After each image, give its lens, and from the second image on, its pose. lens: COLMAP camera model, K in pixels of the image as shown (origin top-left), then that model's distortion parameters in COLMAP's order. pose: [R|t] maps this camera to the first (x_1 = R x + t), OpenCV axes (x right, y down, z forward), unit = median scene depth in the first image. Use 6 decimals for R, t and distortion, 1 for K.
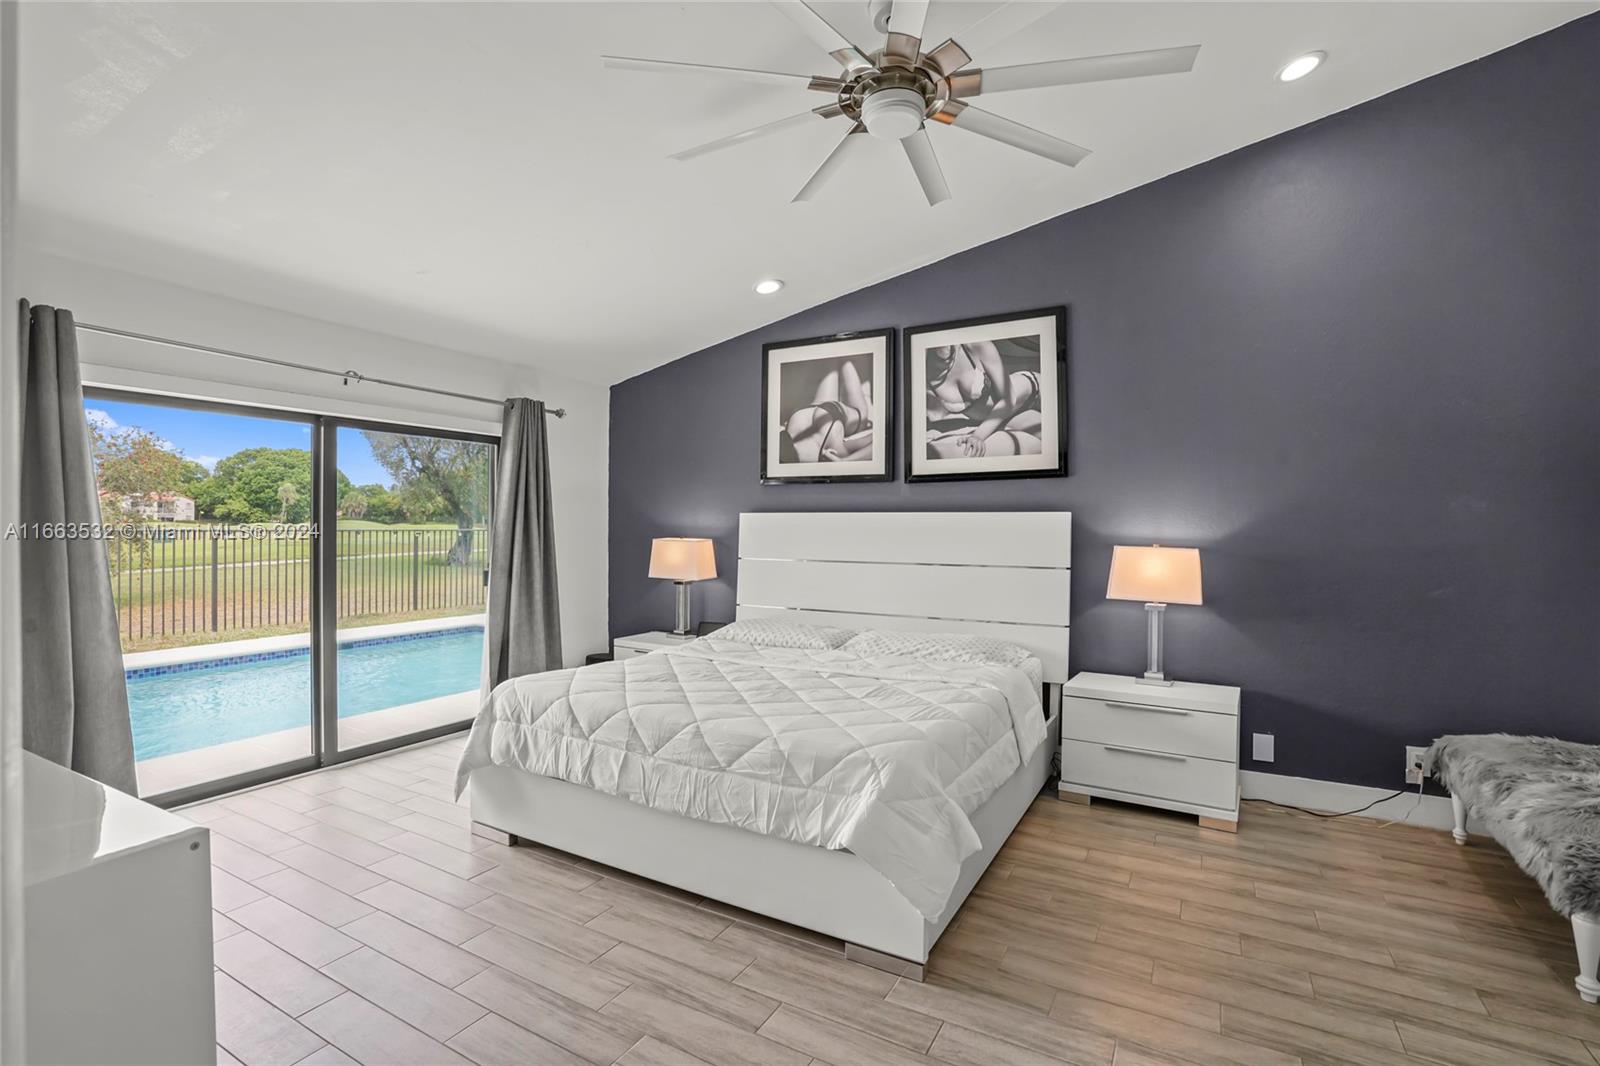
lens RADIAL K [[749.9, 0, 799.9], [0, 749.9, 527.6], [0, 0, 1]] dist [-0.041697, 0.010081]
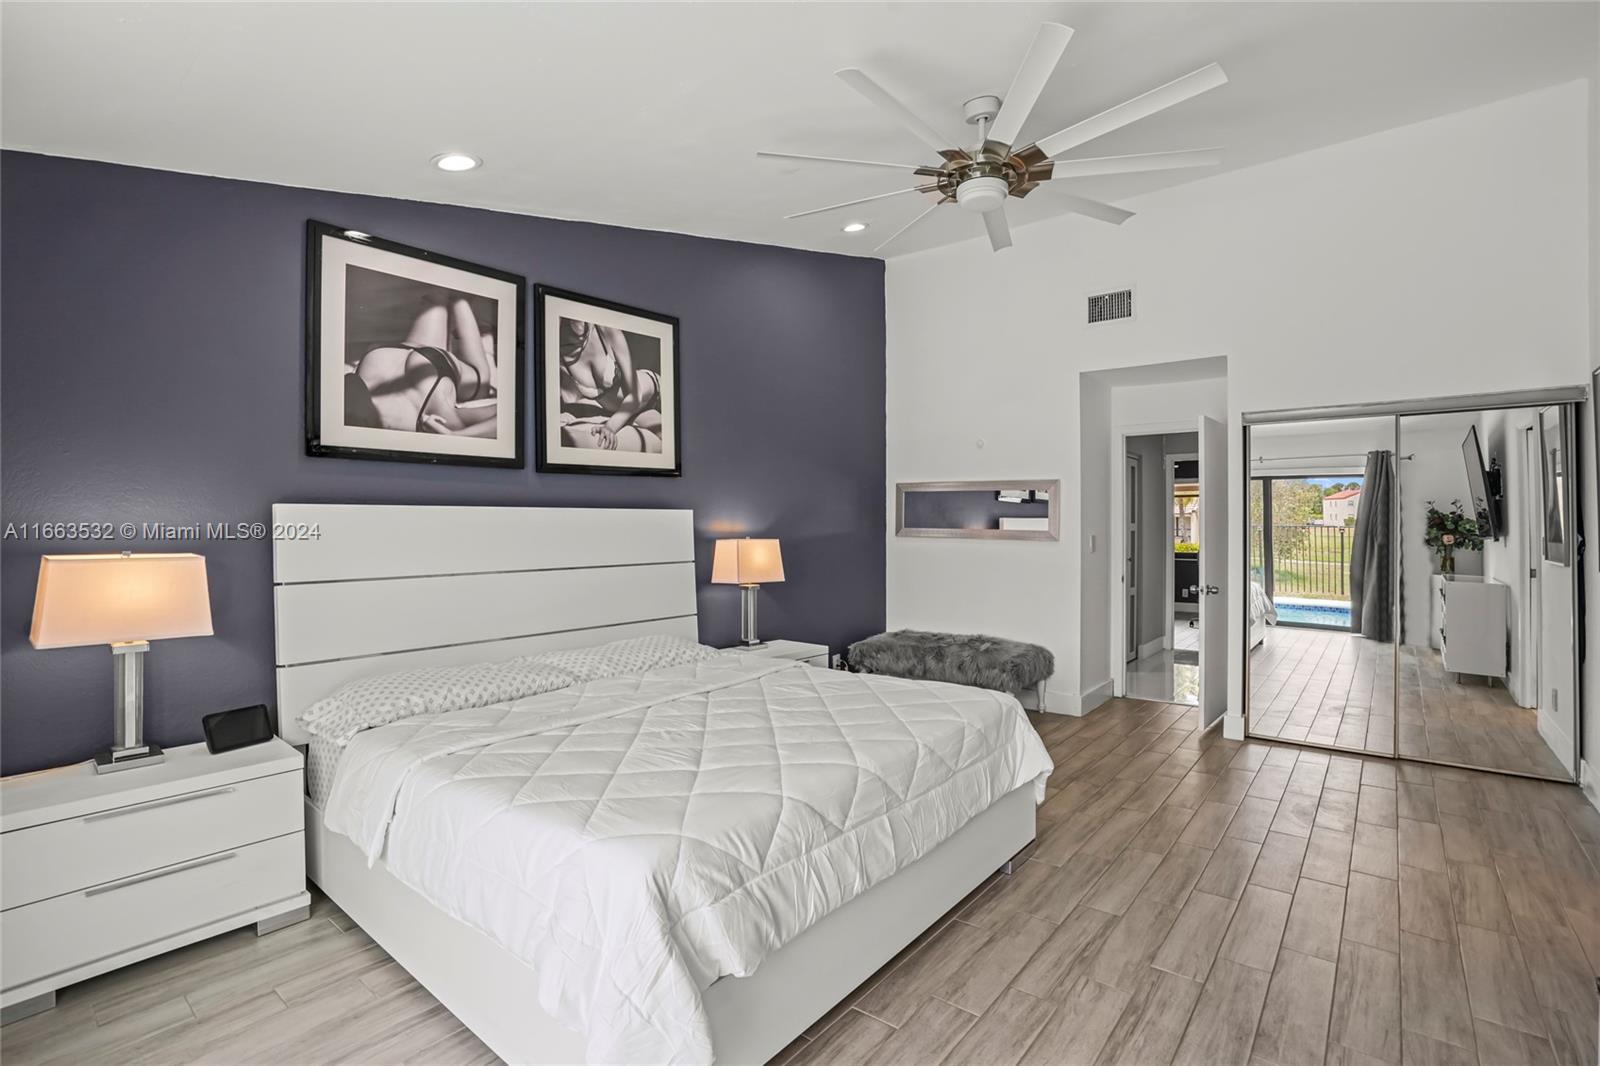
lens RADIAL K [[749.9, 0, 800.3], [0, 749.9, 521.2], [0, 0, 1]] dist [-0.041697, 0.010081]
pose [[0.165364, -0.005845, 0.986215, -0.629856], [0.010938, 0.999932, 0.004092, -0.006019], [-0.986172, 0.010110, 0.165416, 0.594440]]
